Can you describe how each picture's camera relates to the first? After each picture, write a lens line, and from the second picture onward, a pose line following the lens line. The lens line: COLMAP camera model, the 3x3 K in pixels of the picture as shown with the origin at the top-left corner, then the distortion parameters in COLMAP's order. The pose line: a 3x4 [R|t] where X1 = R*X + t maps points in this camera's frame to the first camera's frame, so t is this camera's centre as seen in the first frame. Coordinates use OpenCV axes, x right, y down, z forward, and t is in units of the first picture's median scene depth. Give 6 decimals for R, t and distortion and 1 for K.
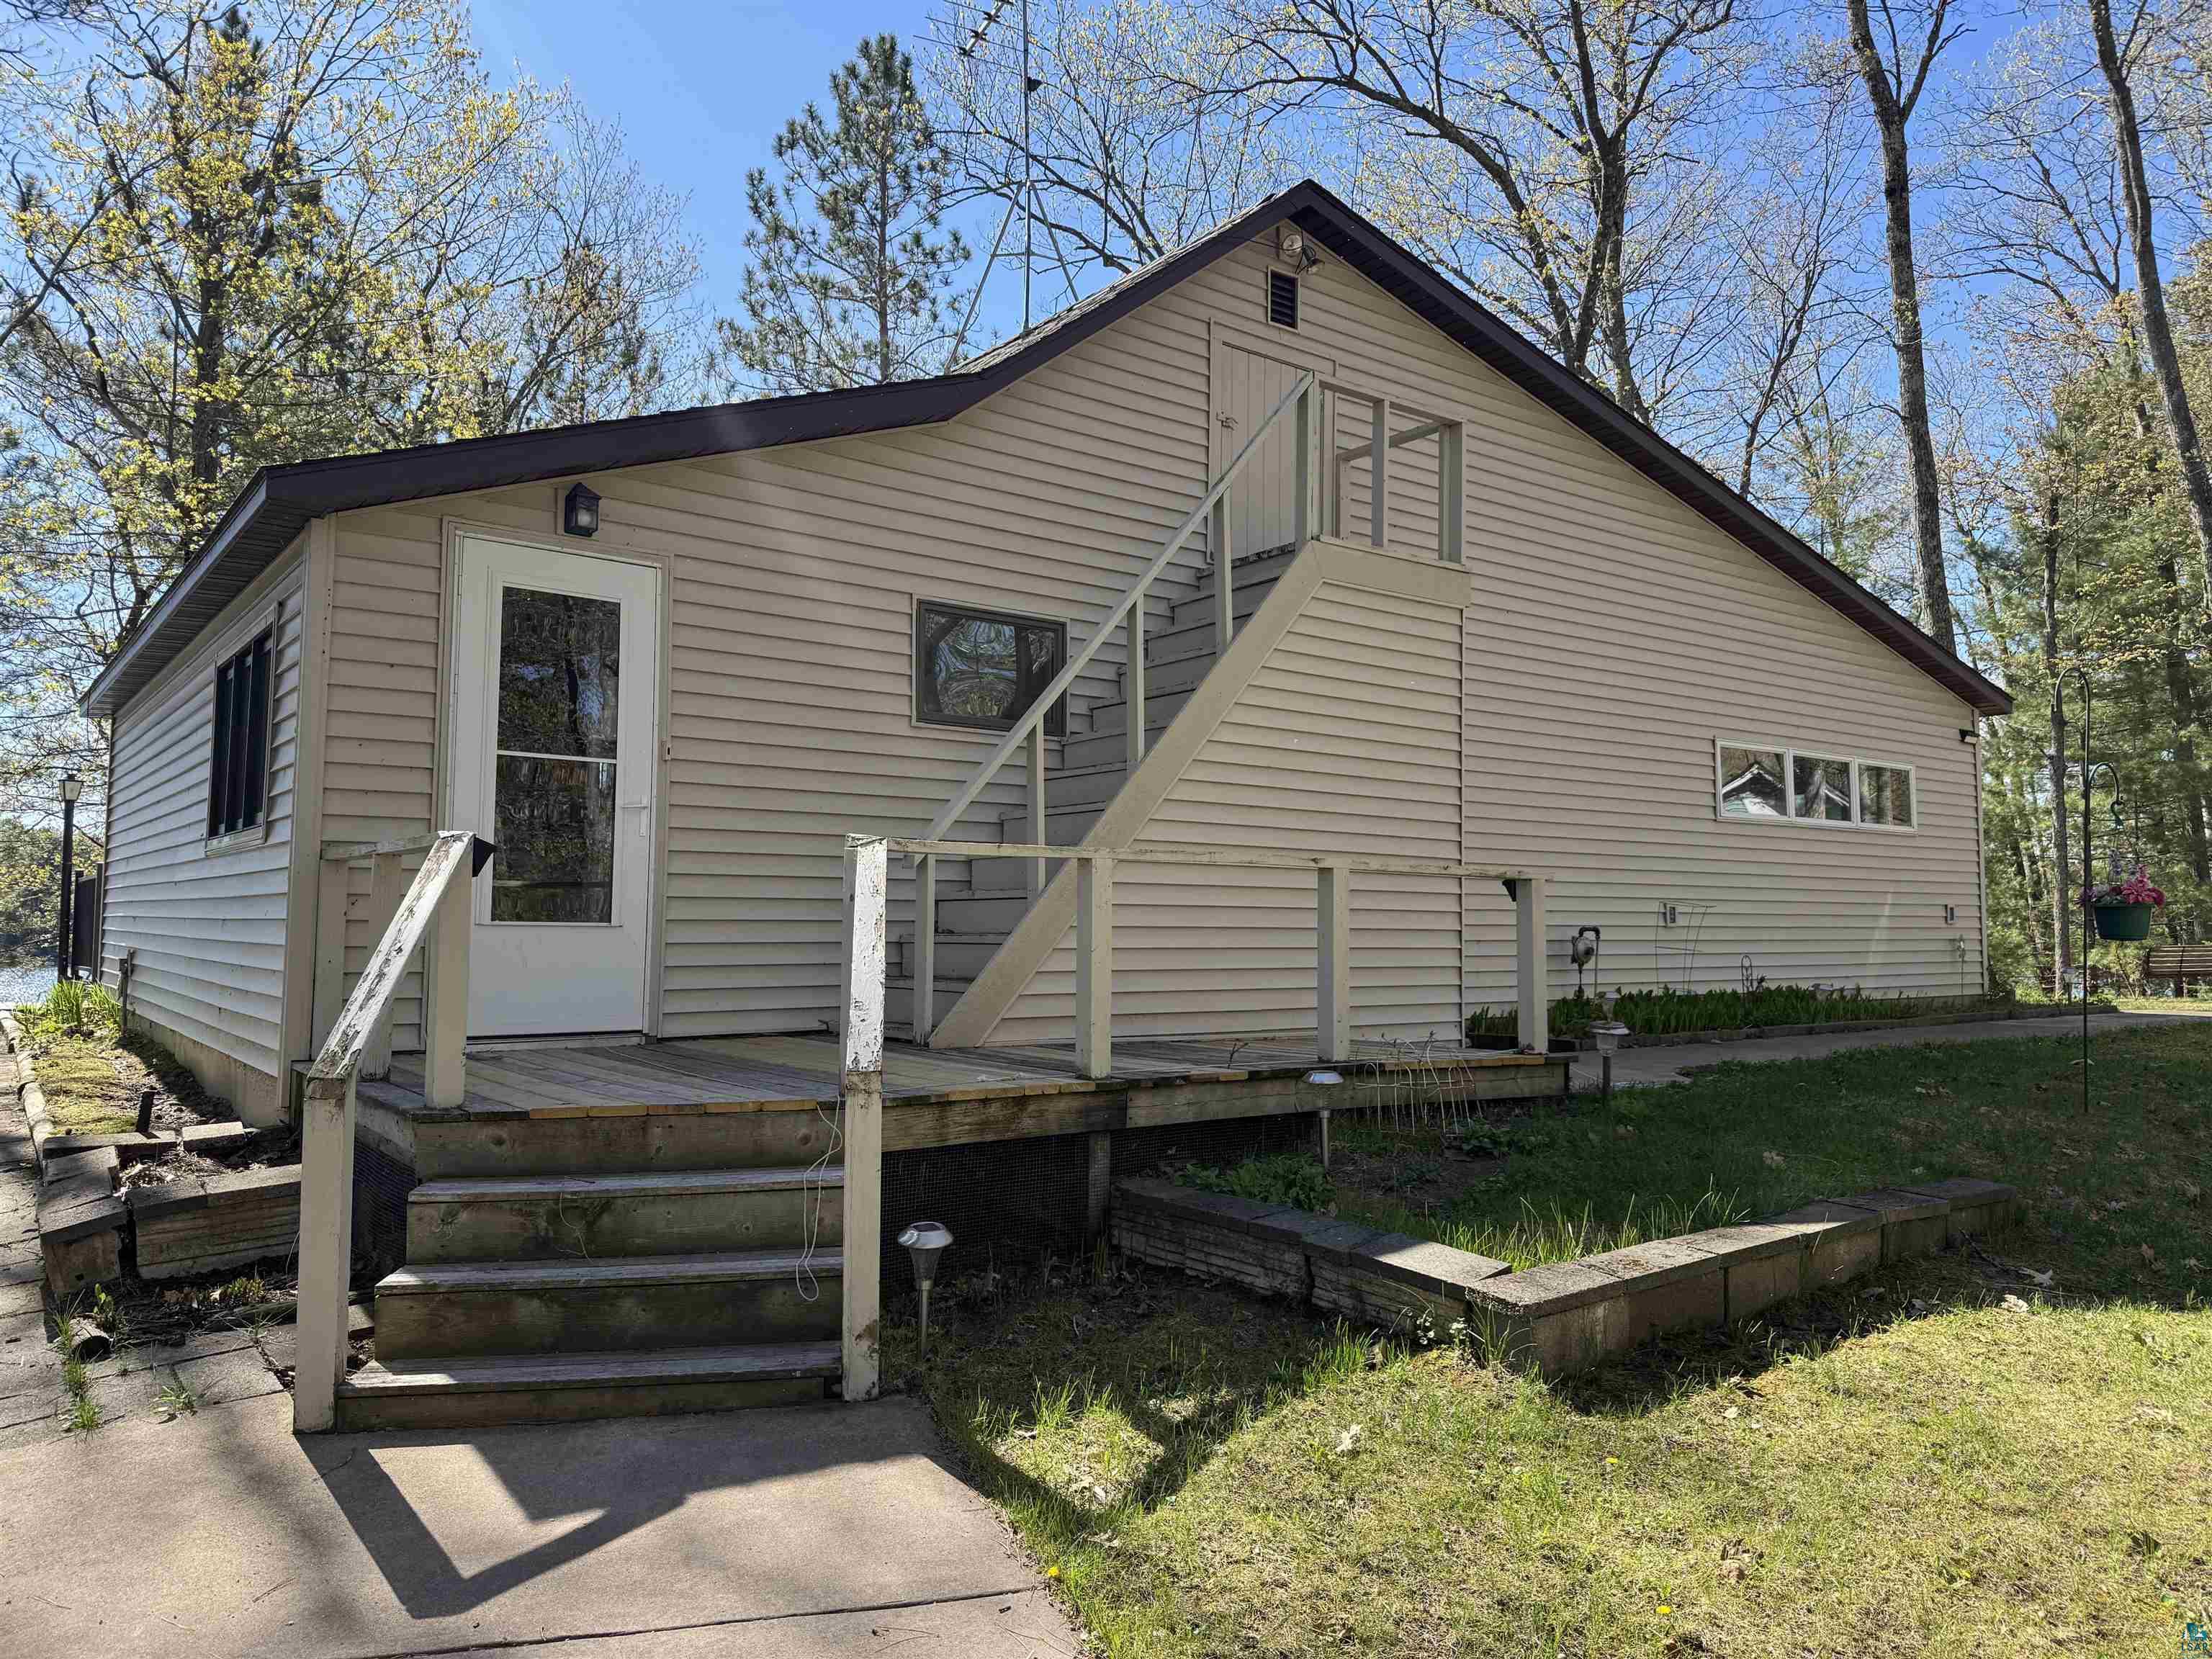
lens RADIAL K [[1520.9, 0, 1106.0], [0, 1520.9, 829.5], [0, 0, 1]] dist [-0.000553, -0.000415]
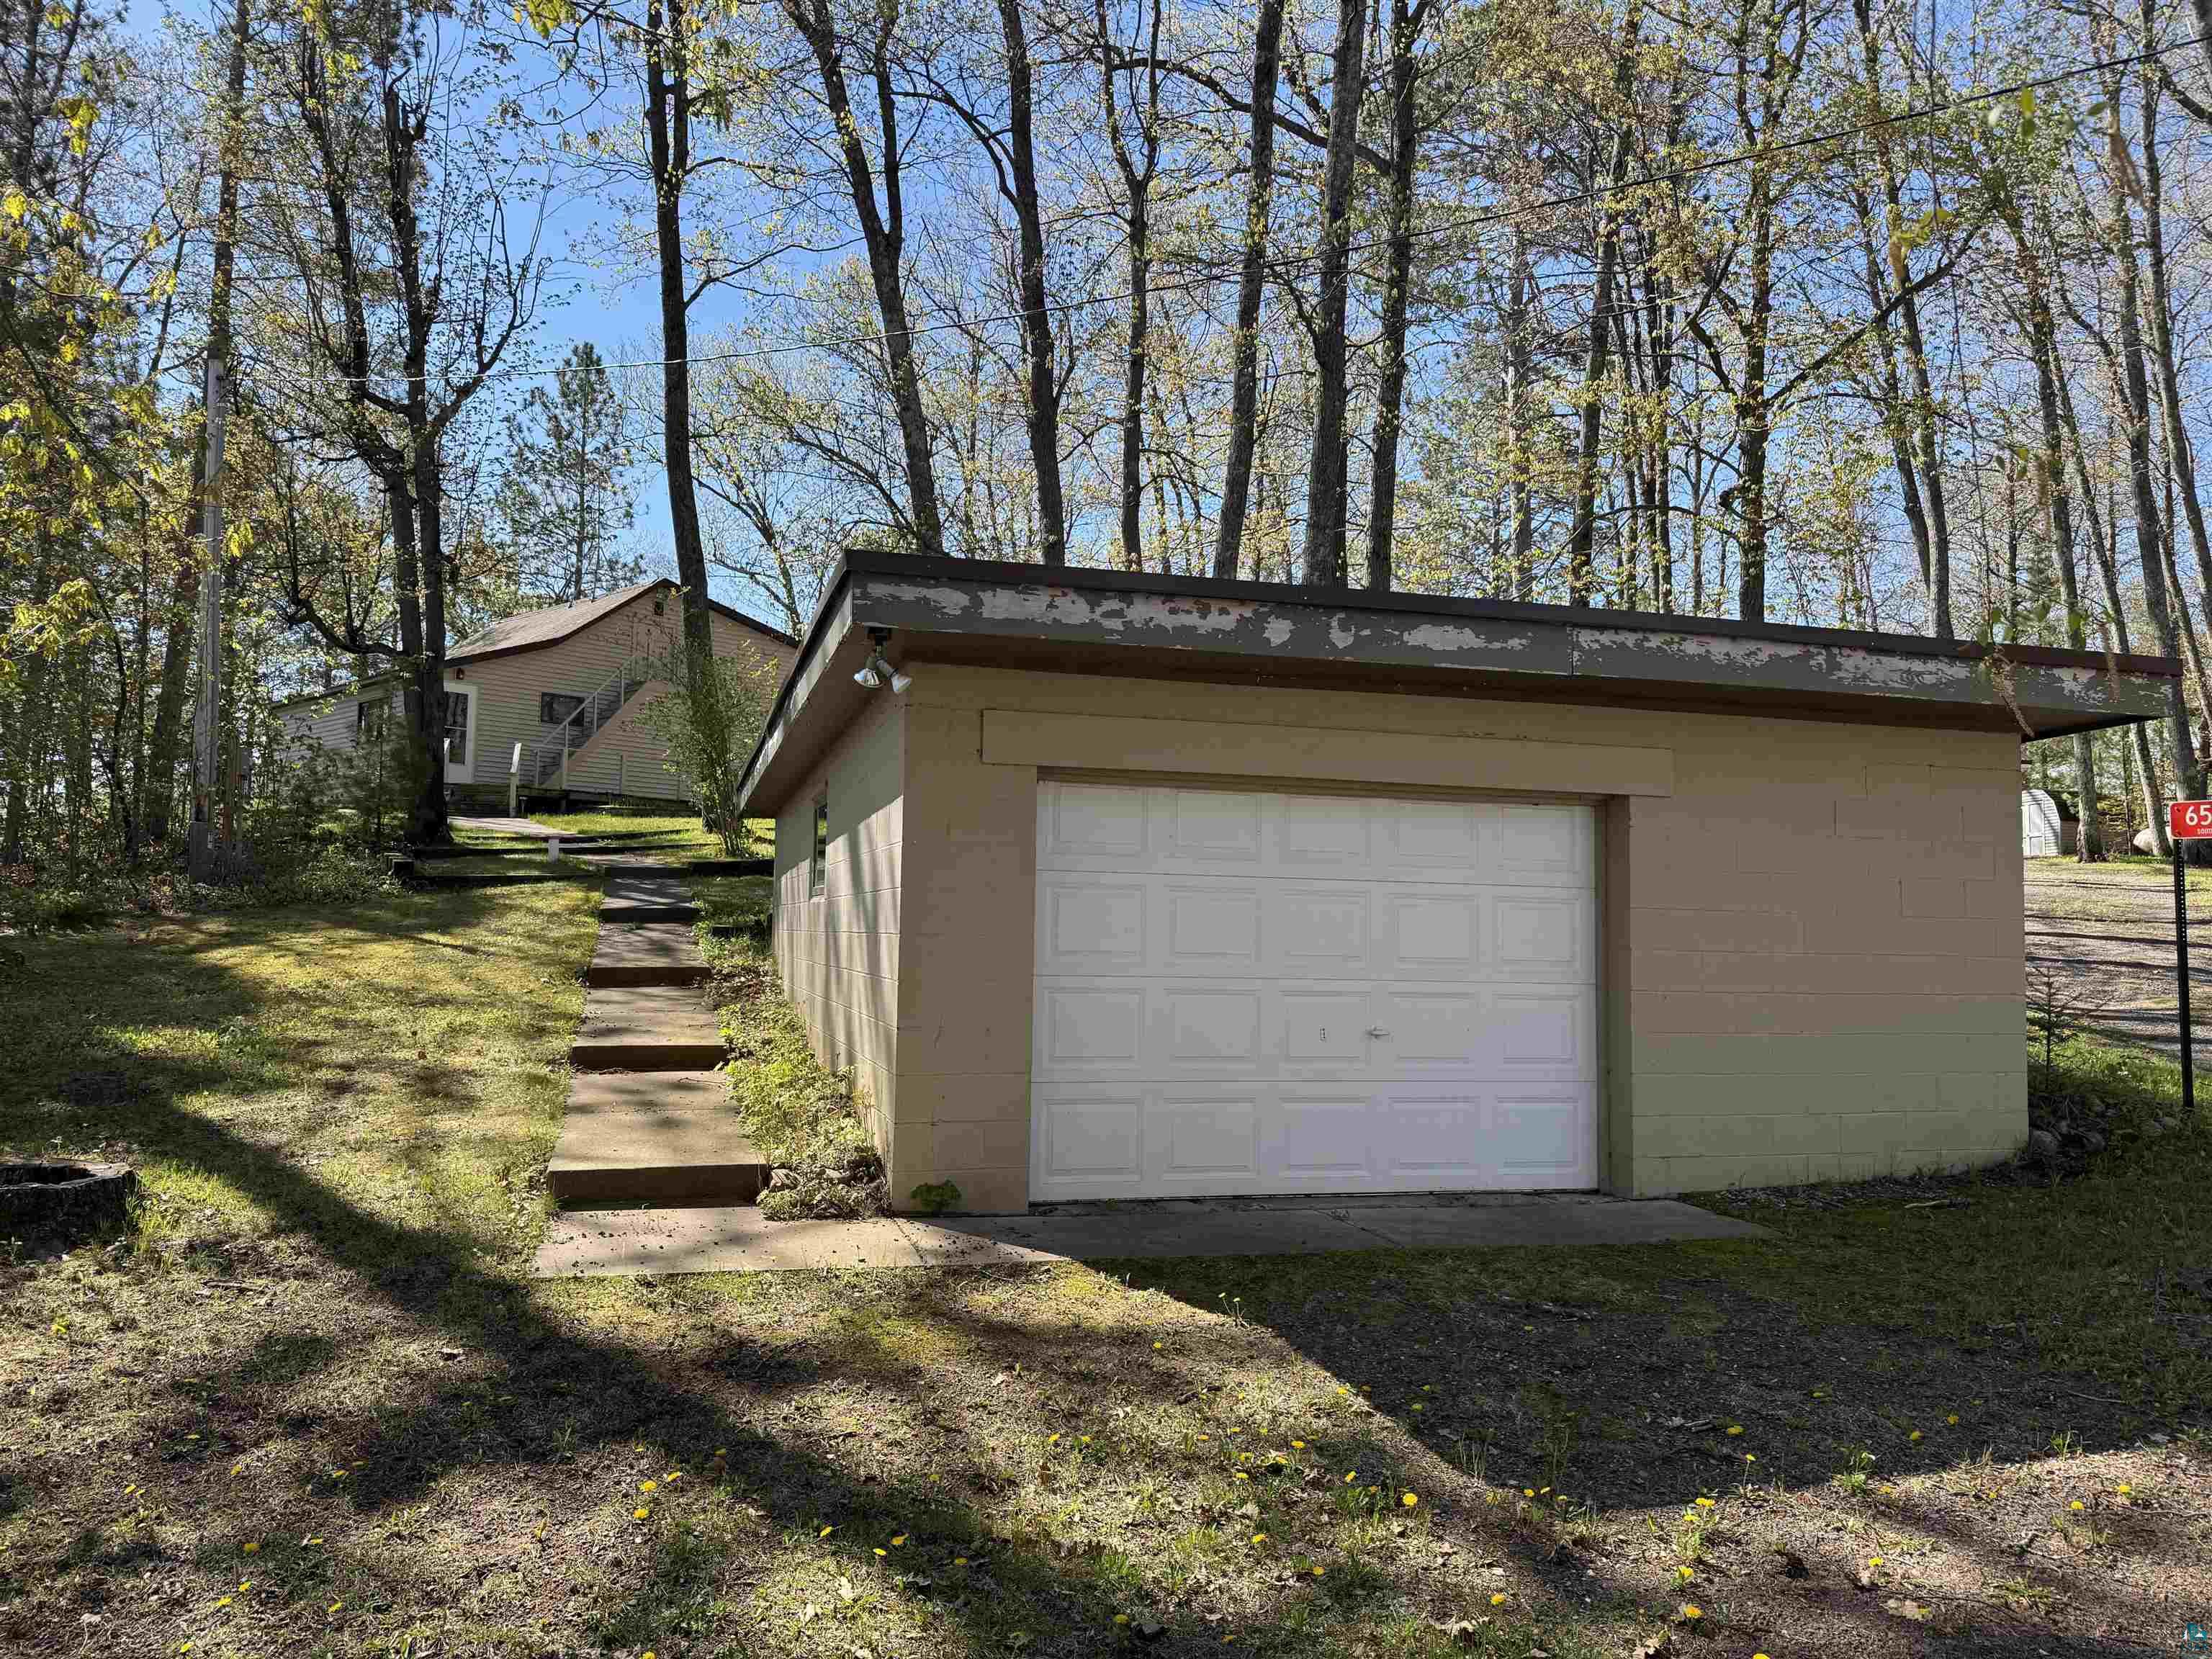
lens RADIAL K [[1520.9, 0, 1106.0], [0, 1520.9, 829.5], [0, 0, 1]] dist [-0.000553, -0.000415]
pose [[0.989088, 0.021420, 0.145760, 0.217761], [-0.020925, 0.999769, -0.004929, 0.056583], [-0.145832, 0.001825, 0.989308, -0.898259]]
